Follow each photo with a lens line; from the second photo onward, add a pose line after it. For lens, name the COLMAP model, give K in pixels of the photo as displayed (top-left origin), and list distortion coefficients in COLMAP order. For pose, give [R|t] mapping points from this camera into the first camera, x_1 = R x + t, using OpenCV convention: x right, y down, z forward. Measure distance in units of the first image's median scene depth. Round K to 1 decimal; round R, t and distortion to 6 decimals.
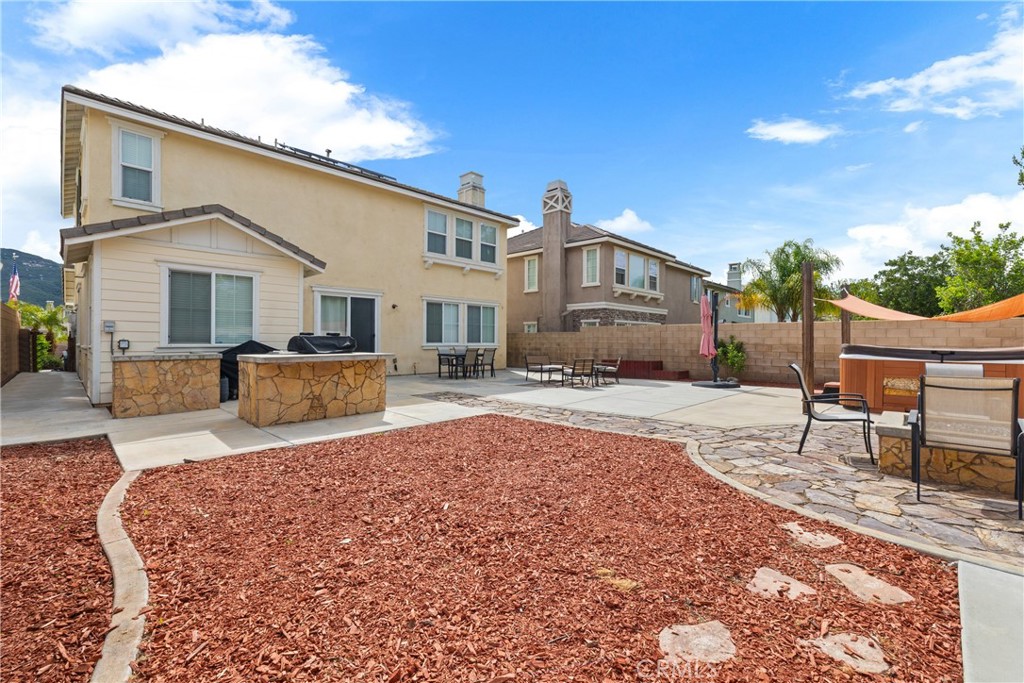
lens RADIAL K [[441.6, 0, 506.0], [0, 441.6, 338.1], [0, 0, 1]] dist [0.001725, 0.000312]
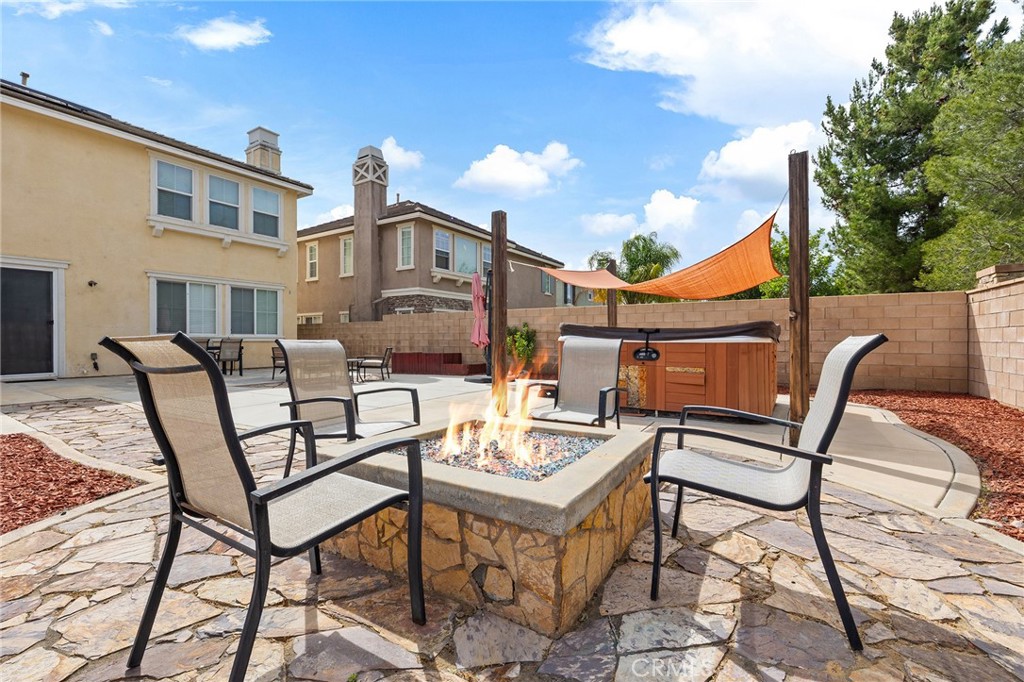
lens RADIAL K [[441.6, 0, 506.0], [0, 441.6, 337.6], [0, 0, 1]] dist [0.001725, 0.000312]
pose [[0.980700, -0.005685, 0.195436, 0.235048], [0.005146, 0.999981, 0.003263, 0.016512], [-0.195451, -0.002194, 0.980711, 0.114741]]
